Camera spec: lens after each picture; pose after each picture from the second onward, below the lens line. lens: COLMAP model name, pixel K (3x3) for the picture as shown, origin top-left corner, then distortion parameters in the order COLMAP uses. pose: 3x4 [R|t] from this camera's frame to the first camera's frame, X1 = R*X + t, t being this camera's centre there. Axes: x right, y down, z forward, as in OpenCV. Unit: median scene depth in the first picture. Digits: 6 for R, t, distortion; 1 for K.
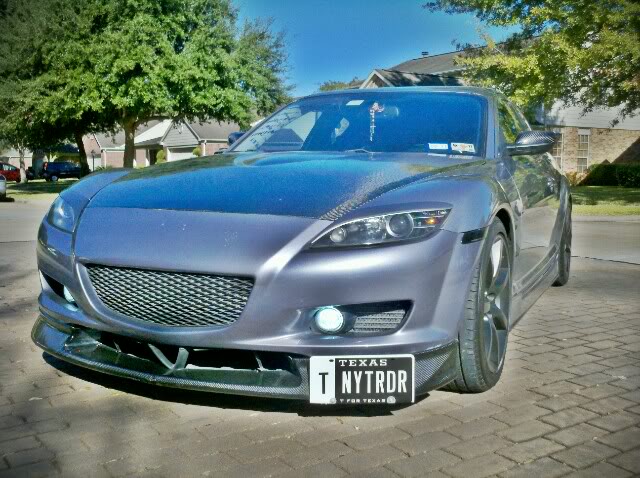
lens RADIAL K [[713.2, 0, 320.0], [0, 713.2, 239.0], [0, 0, 1]] dist [-0.013350, 0.005209]
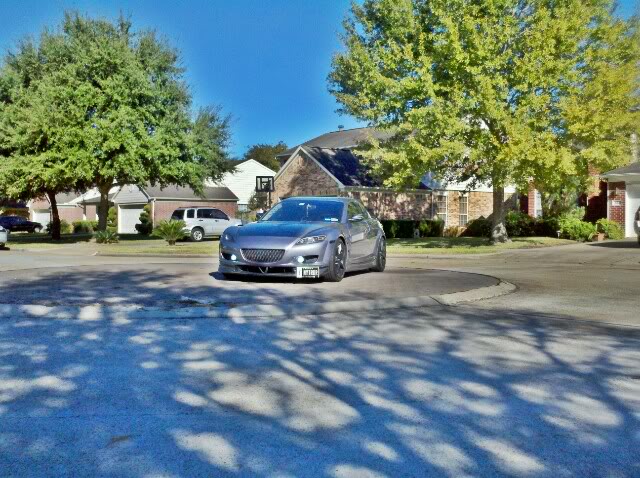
lens RADIAL K [[713.2, 0, 320.0], [0, 713.2, 239.0], [0, 0, 1]] dist [-0.013350, 0.005209]
pose [[0.994153, -0.002362, 0.107952, -0.033657], [0.010394, 0.997212, -0.073895, 0.030244], [-0.107476, 0.074585, 0.991406, -0.336290]]
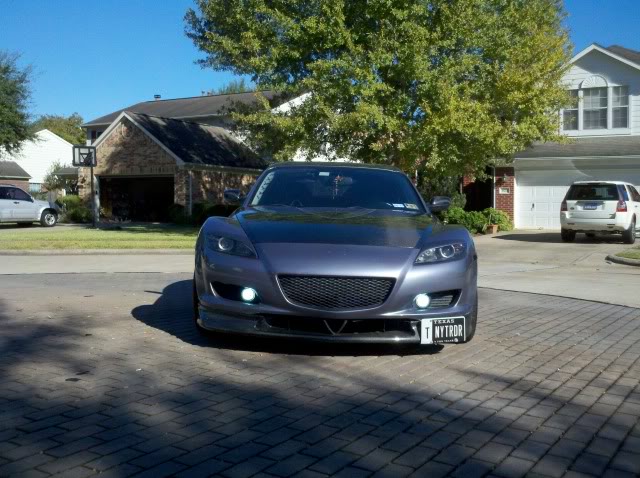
lens RADIAL K [[713.2, 0, 320.0], [0, 713.2, 239.0], [0, 0, 1]] dist [-0.013350, 0.005209]
pose [[0.917630, -0.001424, 0.397433, -0.095130], [0.022401, 0.998589, -0.048143, 0.003130], [-0.396803, 0.053080, 0.916368, -0.061994]]
